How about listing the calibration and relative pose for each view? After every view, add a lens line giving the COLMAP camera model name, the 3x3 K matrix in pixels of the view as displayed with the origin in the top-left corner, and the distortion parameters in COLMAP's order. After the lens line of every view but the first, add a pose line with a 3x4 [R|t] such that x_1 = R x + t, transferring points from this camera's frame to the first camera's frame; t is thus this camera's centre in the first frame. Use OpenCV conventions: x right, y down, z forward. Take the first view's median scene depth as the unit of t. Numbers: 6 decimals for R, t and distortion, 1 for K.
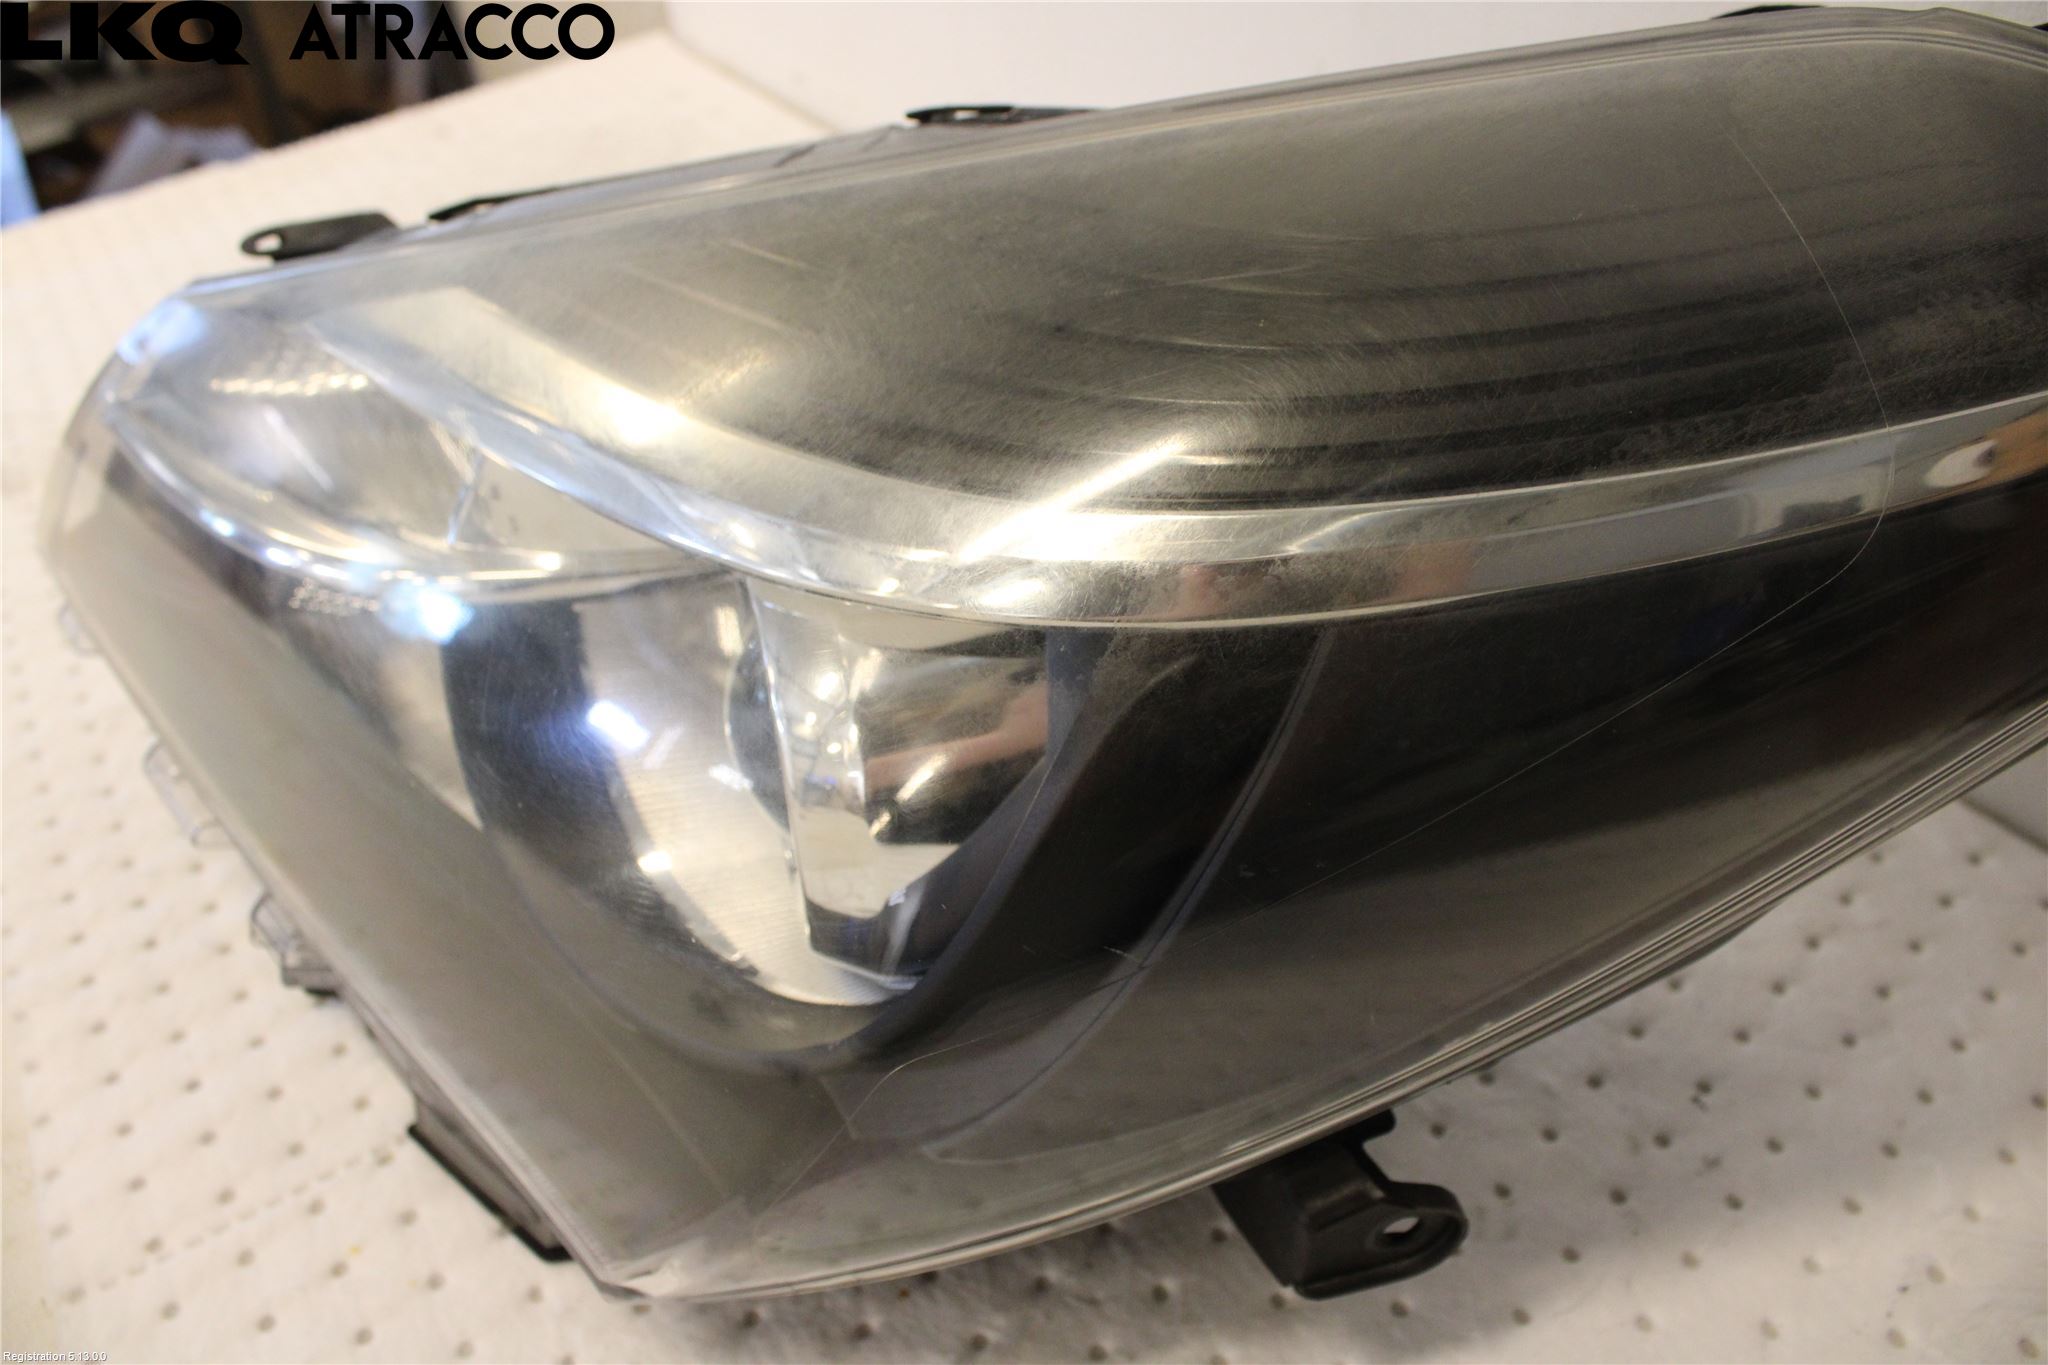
lens RADIAL K [[1776.8, 0, 1044.0], [0, 1776.8, 687.3], [0, 0, 1]] dist [-0.135398, 0.138717]
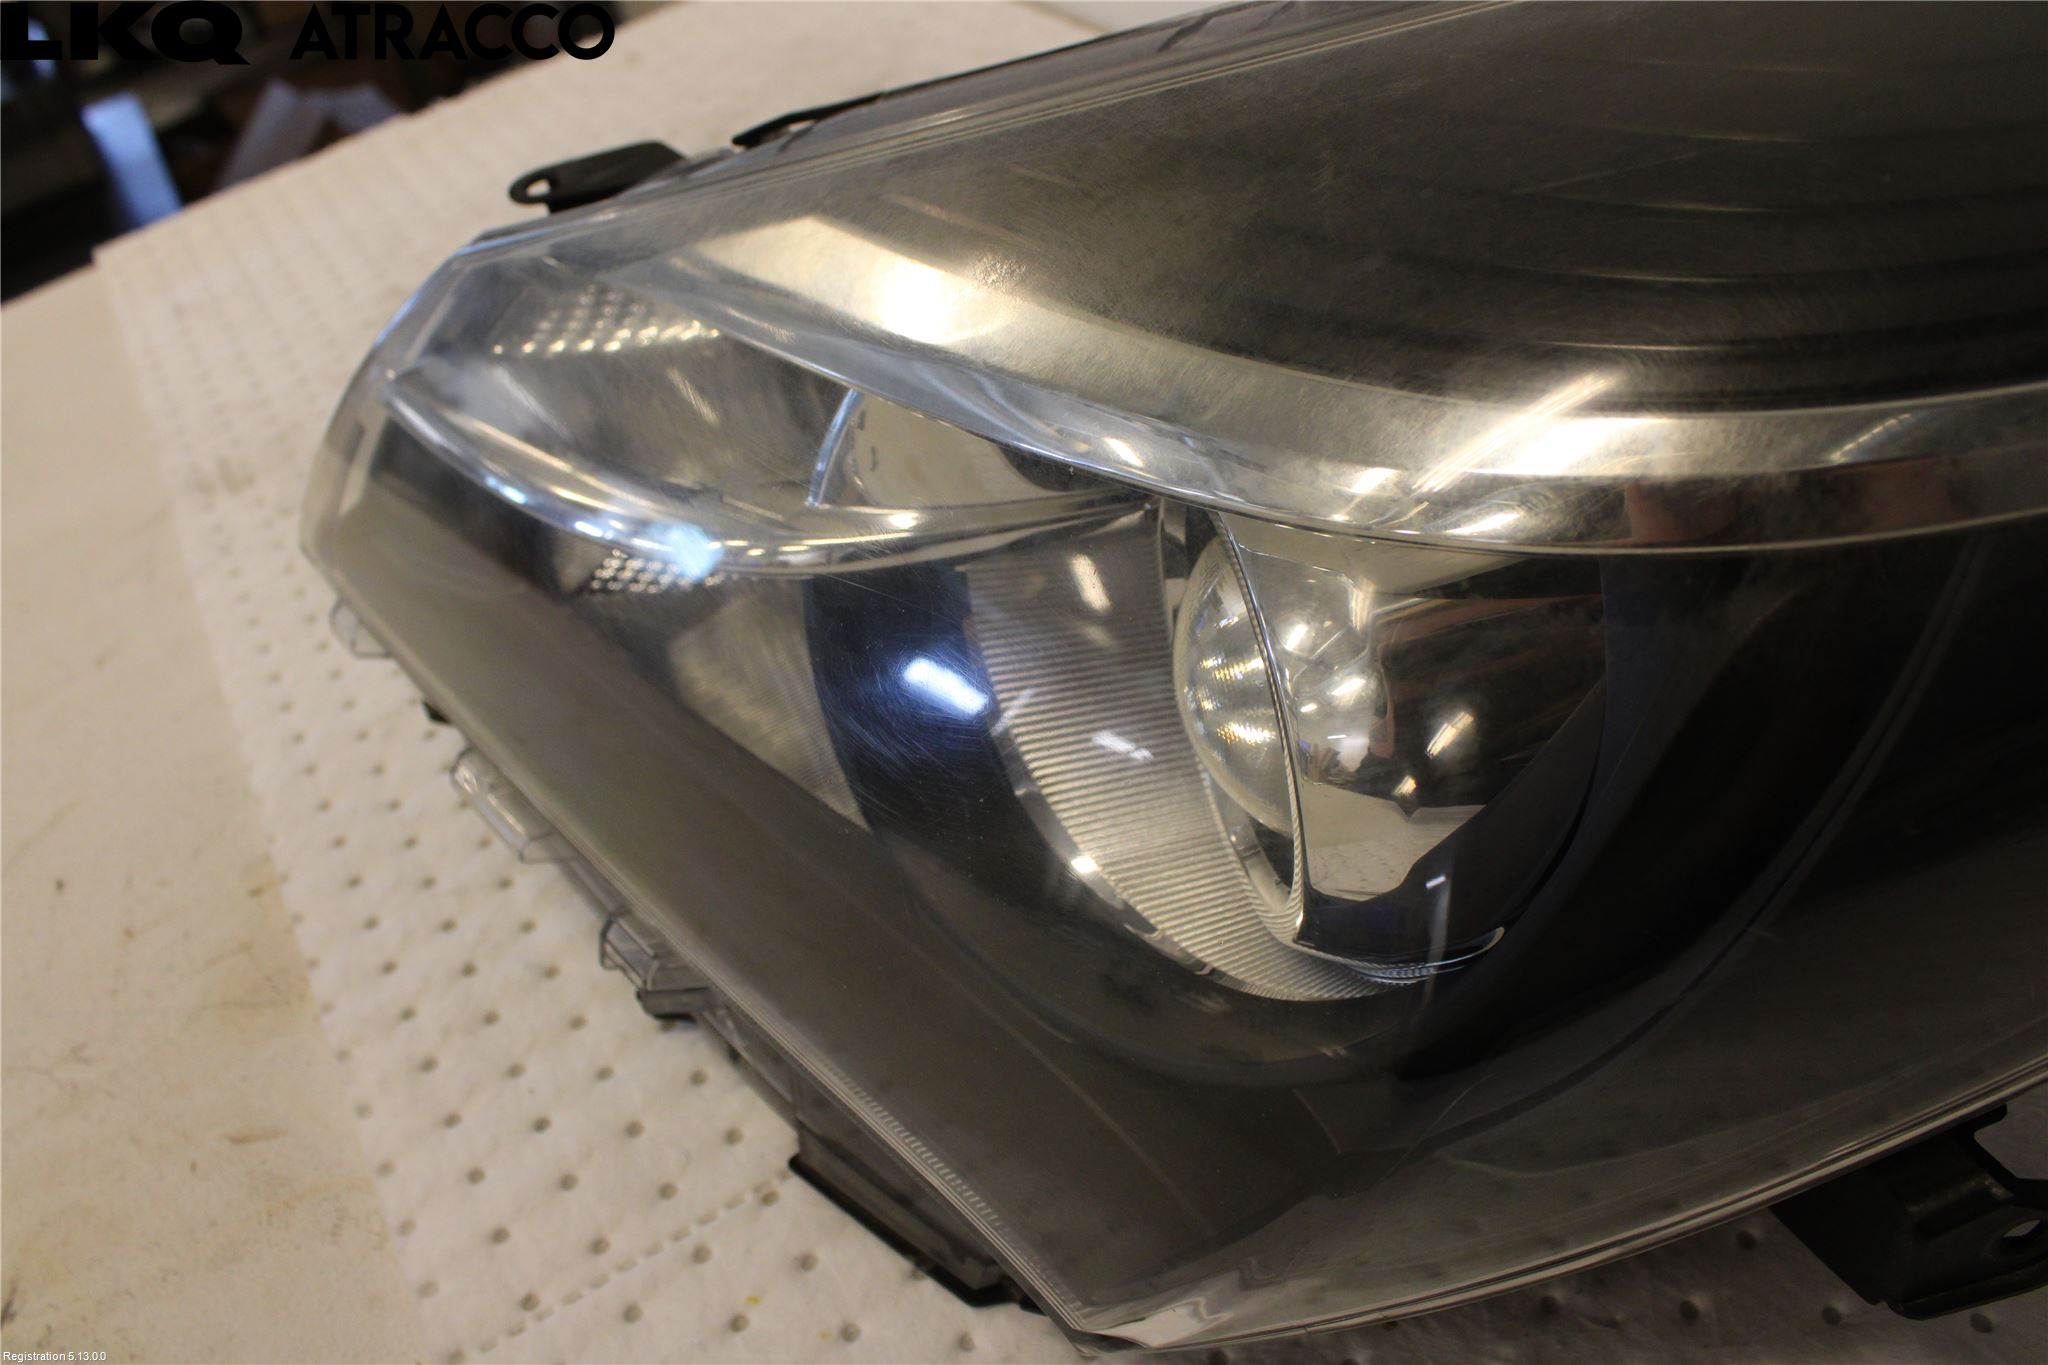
lens RADIAL K [[1909.3, 0, 1039.9], [0, 1909.3, 684.9], [0, 0, 1]] dist [-0.081282, 0.031866]
pose [[0.993630, -0.062115, -0.094027, -0.148512], [0.064809, 0.997562, 0.025877, -0.010264], [0.092190, -0.031806, 0.995233, 0.050352]]
